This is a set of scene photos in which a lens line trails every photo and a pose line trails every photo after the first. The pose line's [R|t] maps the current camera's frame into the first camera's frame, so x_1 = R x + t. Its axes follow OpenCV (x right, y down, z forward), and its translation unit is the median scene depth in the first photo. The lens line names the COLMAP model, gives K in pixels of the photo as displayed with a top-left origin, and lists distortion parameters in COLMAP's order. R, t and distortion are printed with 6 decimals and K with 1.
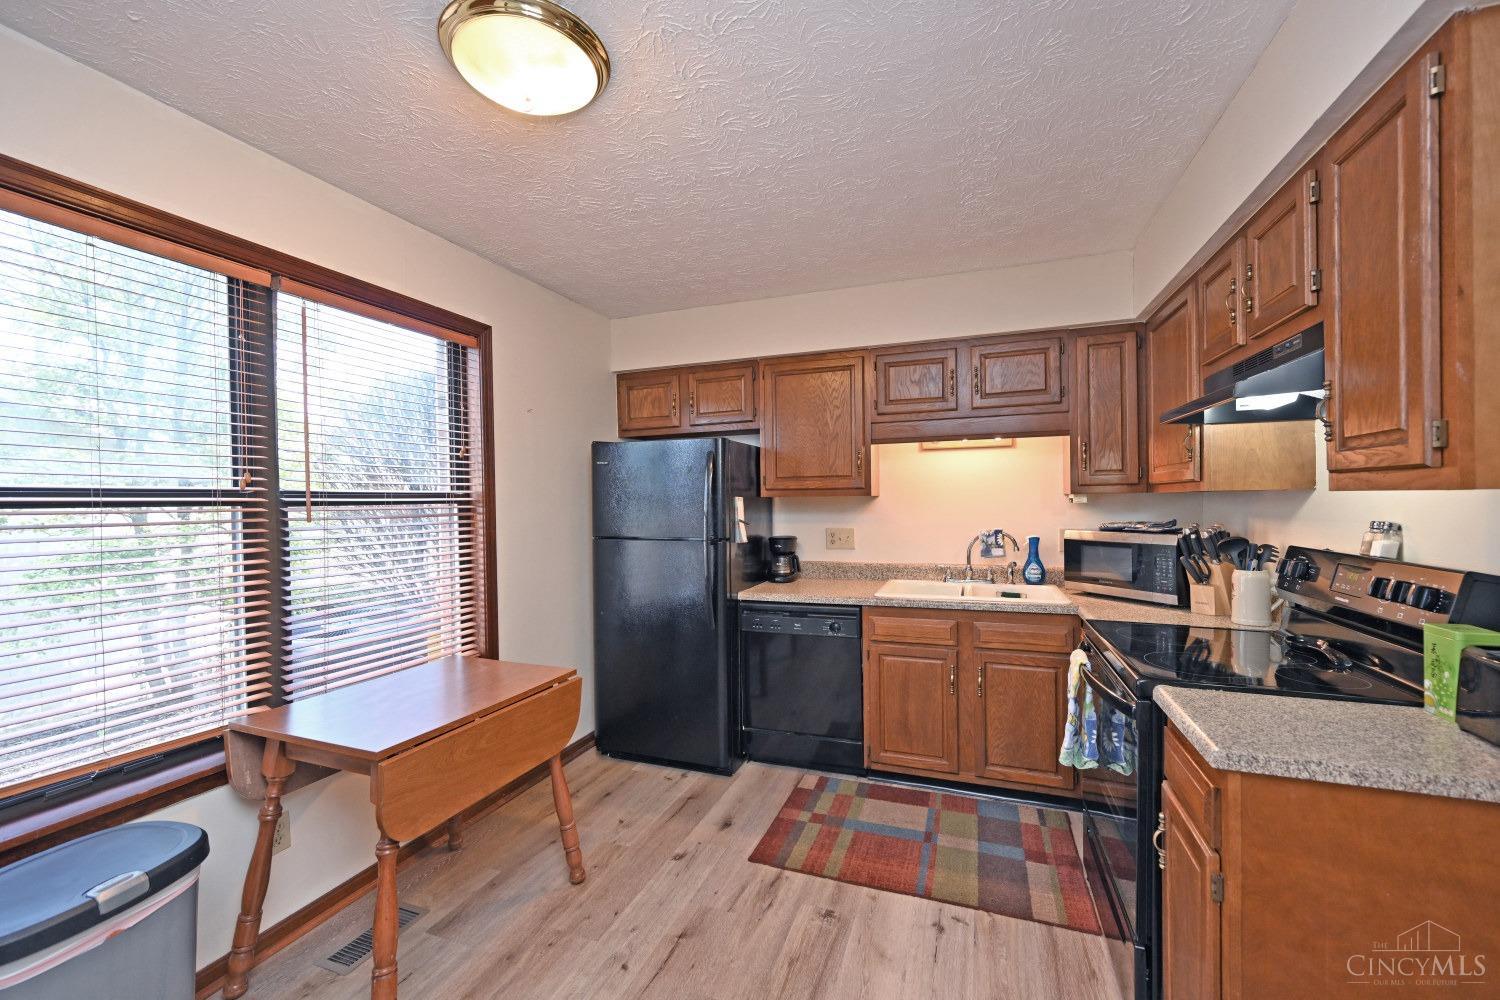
lens RADIAL K [[591.8, 0, 743.8], [0, 591.8, 503.2], [0, 0, 1]] dist [-0.000018, 0.000280]
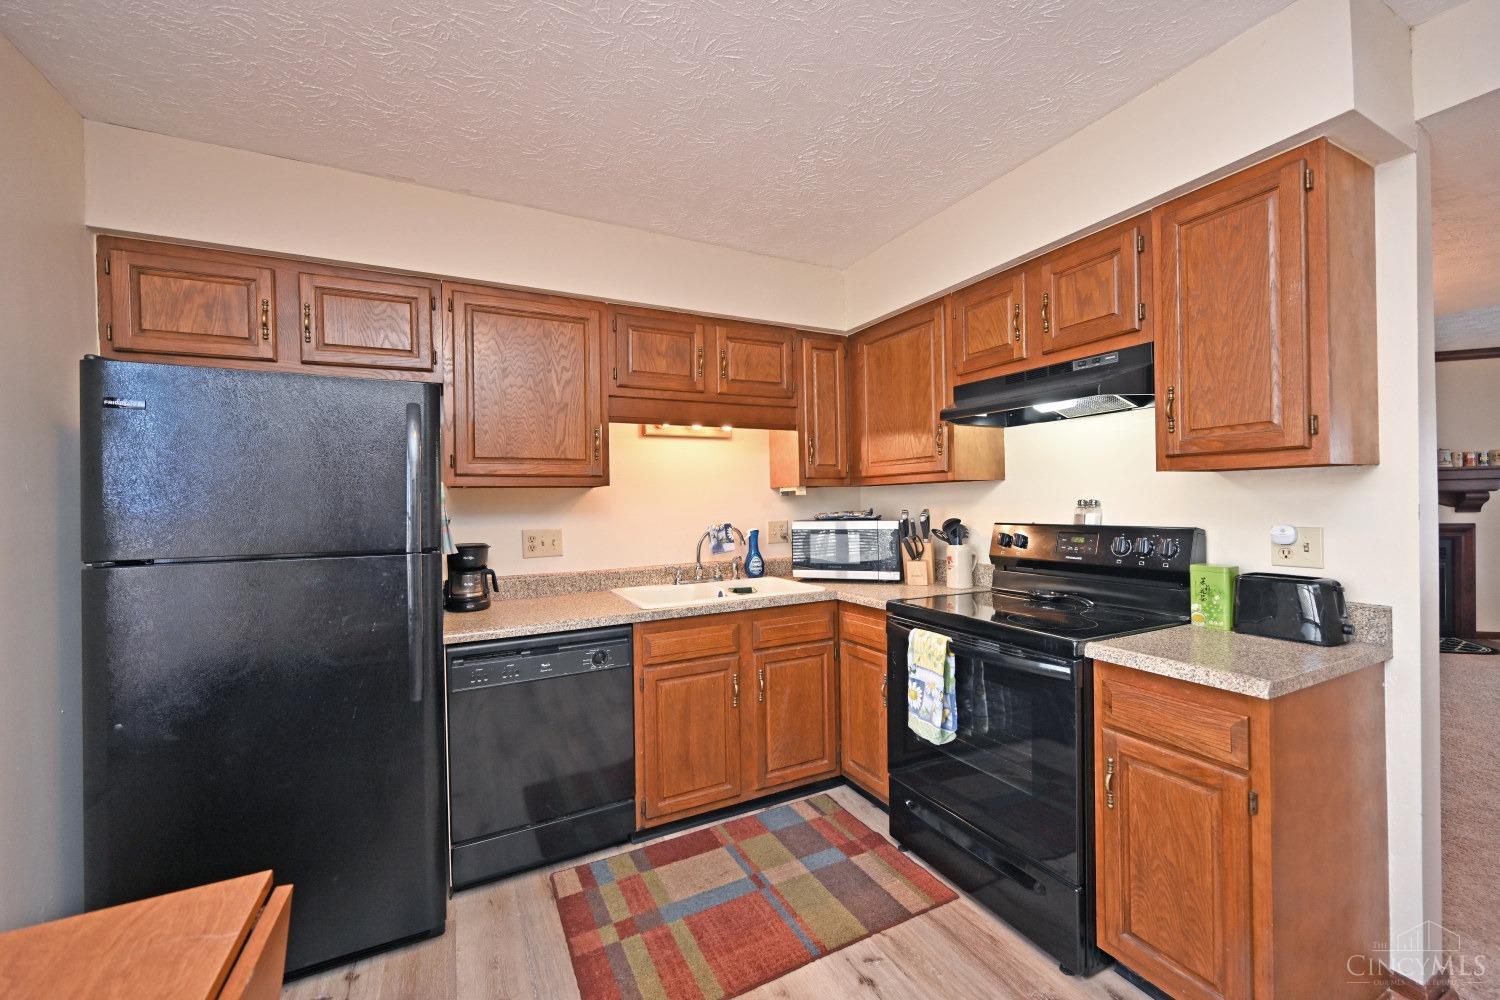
lens RADIAL K [[591.8, 0, 750.0], [0, 591.8, 499.6], [0, 0, 1]] dist [-0.000018, 0.000280]
pose [[0.676805, 0.003918, 0.736152, -0.278198], [0.012350, 0.999785, -0.016675, 0.024514], [-0.736059, 0.020377, 0.676611, 0.359485]]
